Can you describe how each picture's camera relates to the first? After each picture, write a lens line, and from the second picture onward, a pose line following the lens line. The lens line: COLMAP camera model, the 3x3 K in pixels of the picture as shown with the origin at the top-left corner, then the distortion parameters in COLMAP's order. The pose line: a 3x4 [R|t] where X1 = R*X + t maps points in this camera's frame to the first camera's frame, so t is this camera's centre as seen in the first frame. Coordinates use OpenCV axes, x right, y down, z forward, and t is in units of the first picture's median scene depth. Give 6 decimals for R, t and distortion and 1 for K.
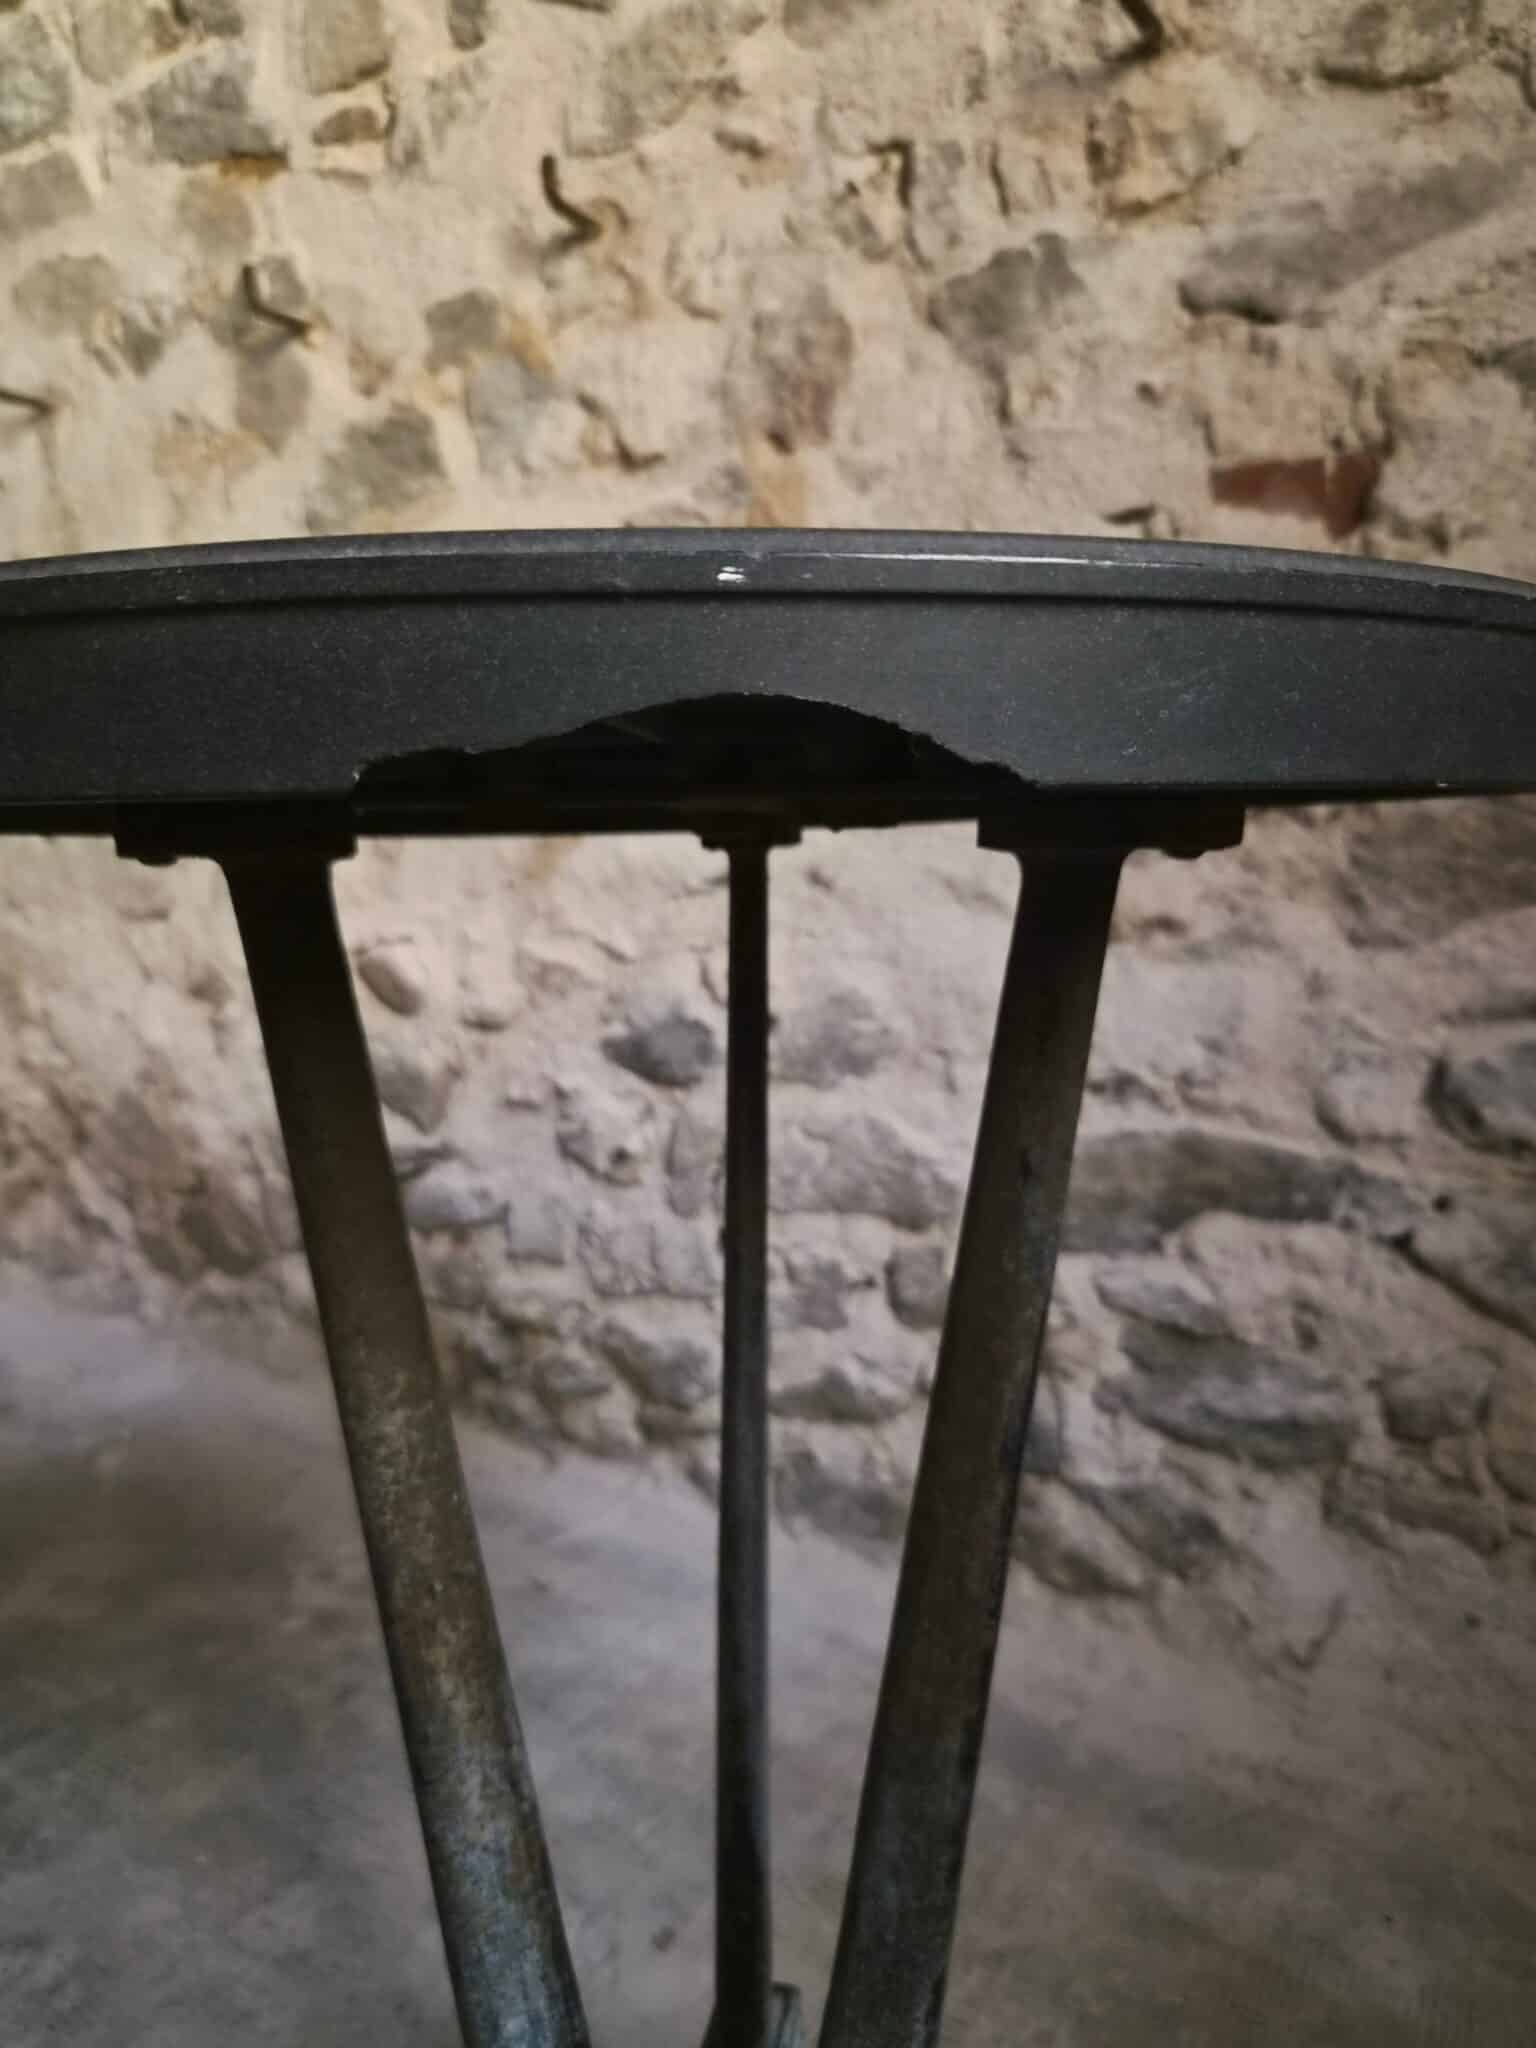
lens RADIAL K [[1462.9, 0, 763.6], [0, 1462.9, 1028.3], [0, 0, 1]] dist [0.034391, -0.035700]
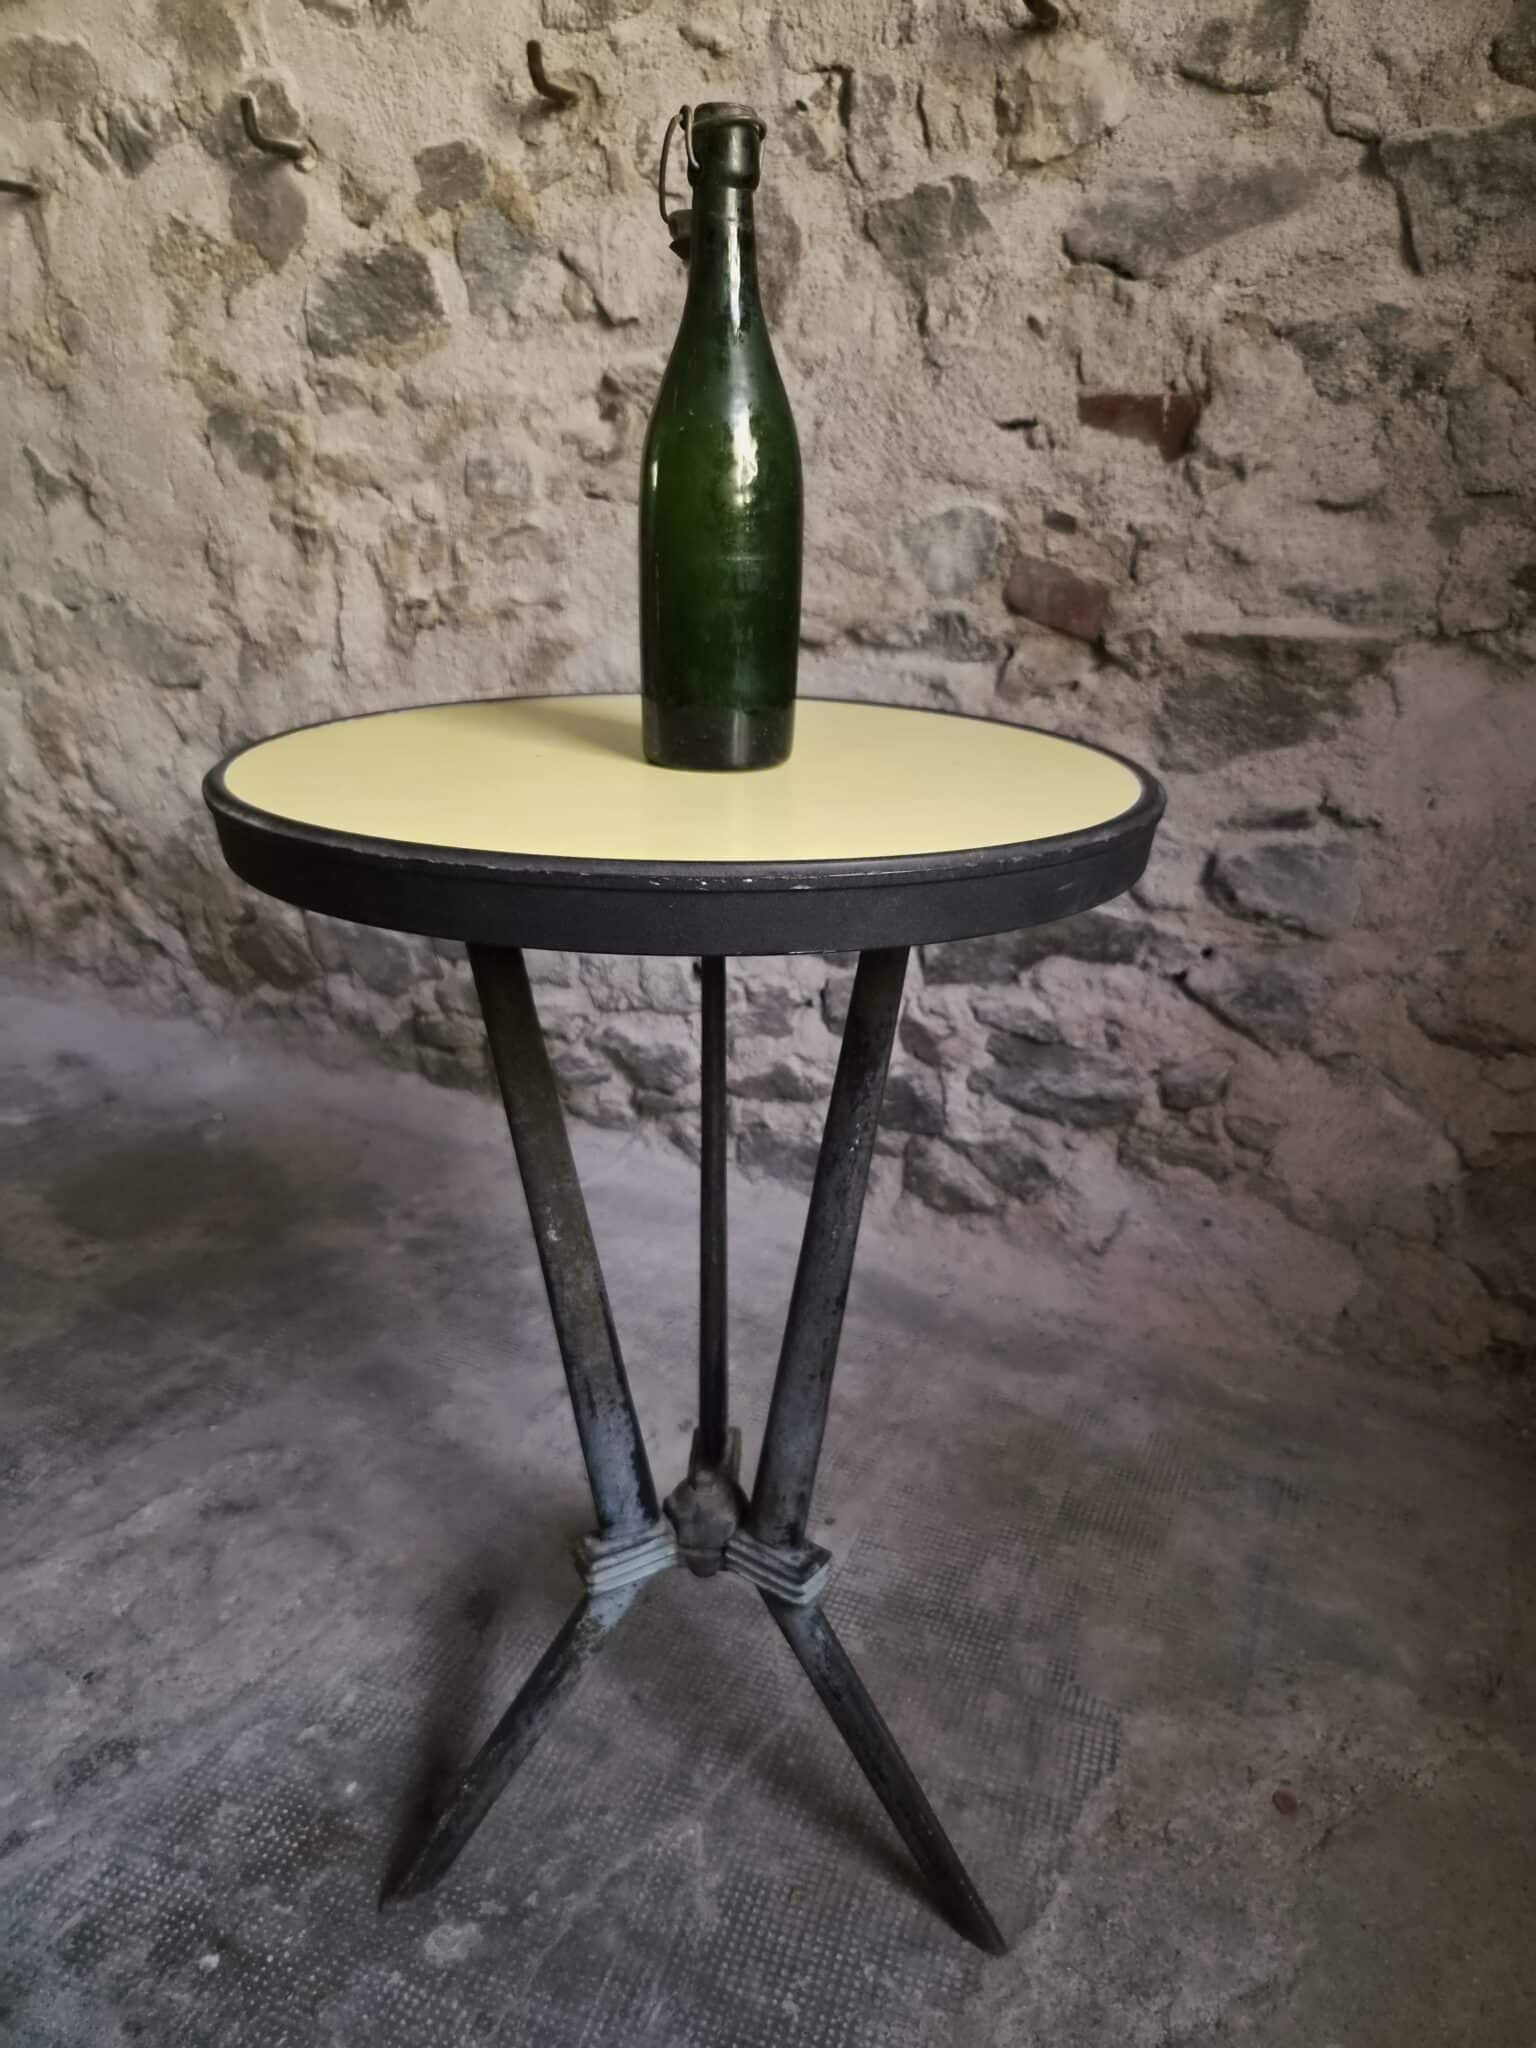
lens RADIAL K [[1399.3, 0, 784.6], [0, 1399.3, 1040.3], [0, 0, 1]] dist [0.054829, -0.050516]
pose [[0.996851, -0.018097, 0.077204, -0.058681], [-0.000821, 0.971201, 0.238259, -0.118279], [-0.079293, -0.237572, 0.968128, -0.306042]]
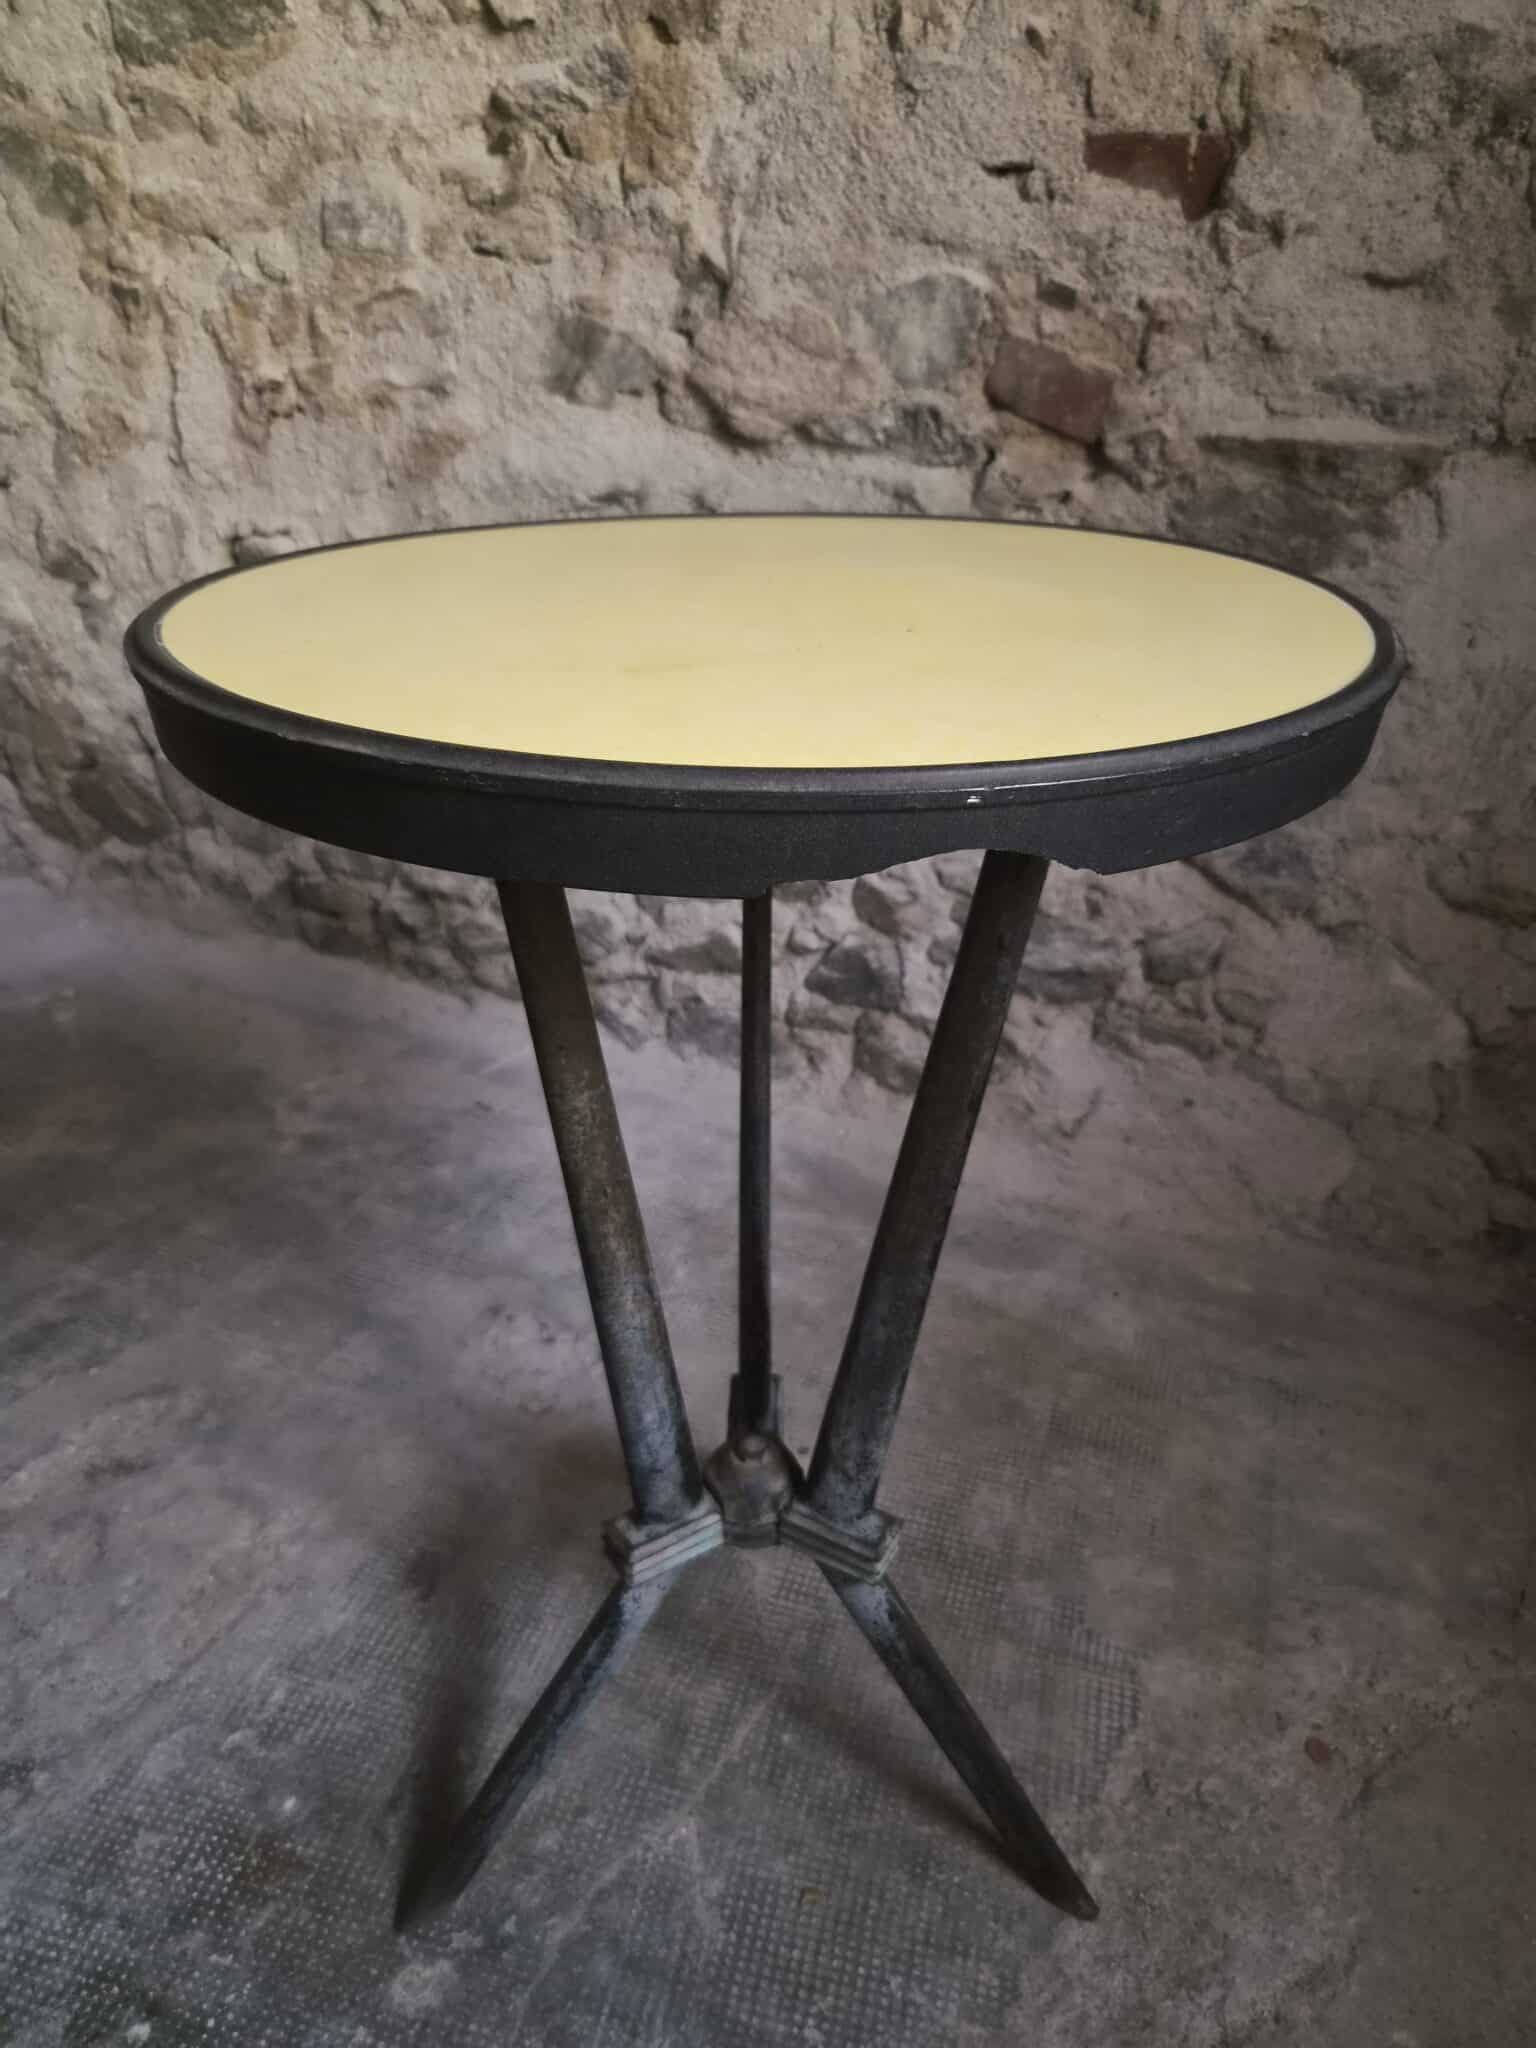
lens RADIAL K [[1396.5, 0, 778.0], [0, 1396.5, 1038.4], [0, 0, 1]] dist [0.049143, -0.044552]
pose [[0.986348, -0.049594, 0.157029, -0.107582], [-0.010027, 0.933716, 0.357873, -0.123664], [-0.164369, -0.354562, 0.920472, -0.139800]]
